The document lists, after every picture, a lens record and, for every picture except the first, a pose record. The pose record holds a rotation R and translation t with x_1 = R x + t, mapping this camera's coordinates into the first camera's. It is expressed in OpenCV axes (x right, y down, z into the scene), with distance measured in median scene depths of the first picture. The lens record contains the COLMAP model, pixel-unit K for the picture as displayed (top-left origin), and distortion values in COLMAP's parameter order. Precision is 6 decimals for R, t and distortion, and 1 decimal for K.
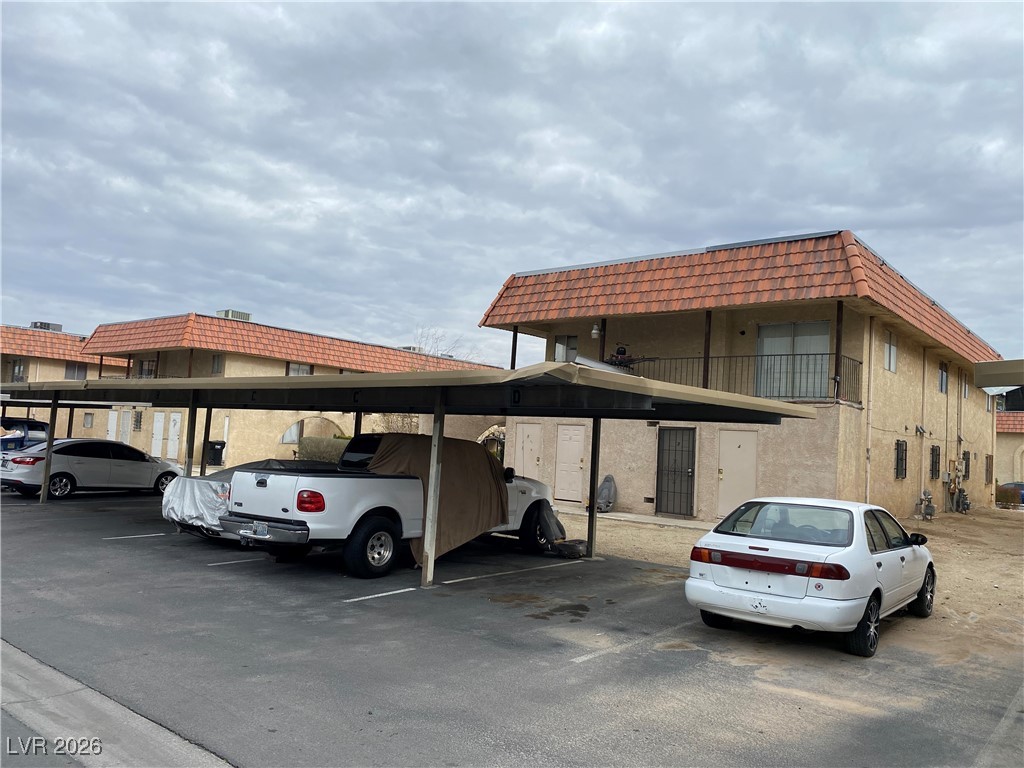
lens RADIAL K [[756.0, 0, 512.0], [0, 756.0, 384.0], [0, 0, 1]] dist [-0.003985, -0.003486]
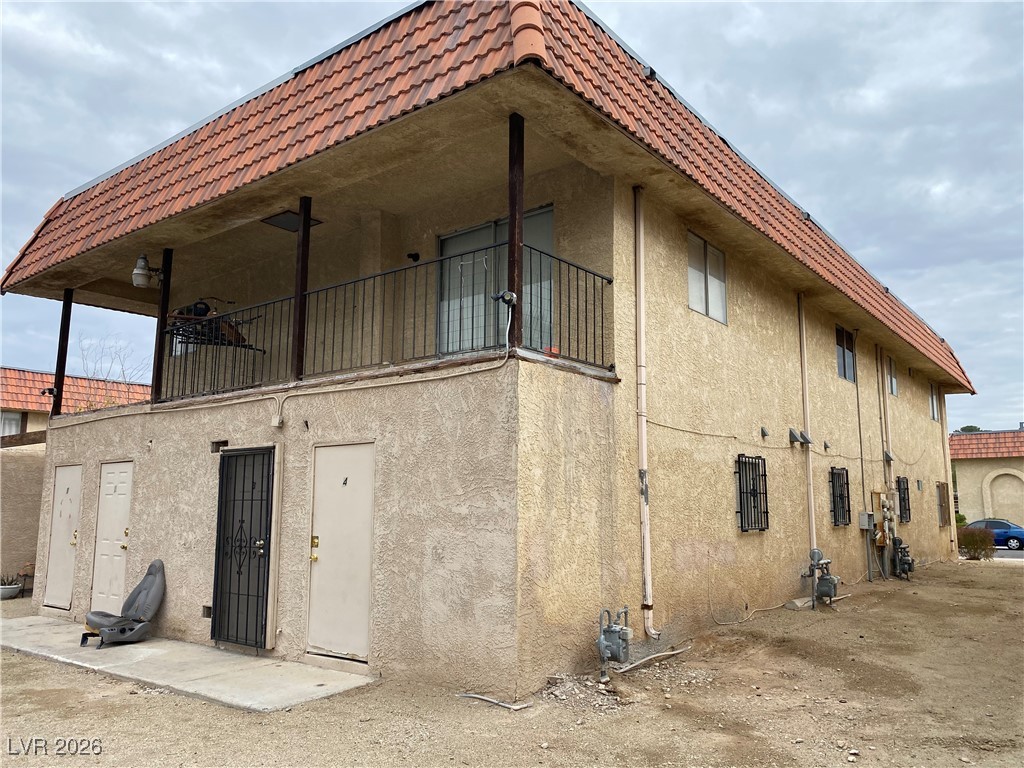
lens RADIAL K [[767.6, 0, 512.0], [0, 767.6, 384.0], [0, 0, 1]] dist [0.075123, -0.132627]
pose [[0.997570, -0.049890, 0.048629, 0.308929], [0.053484, 0.995701, -0.075629, 0.053428], [-0.044647, 0.078047, 0.995949, 0.447601]]
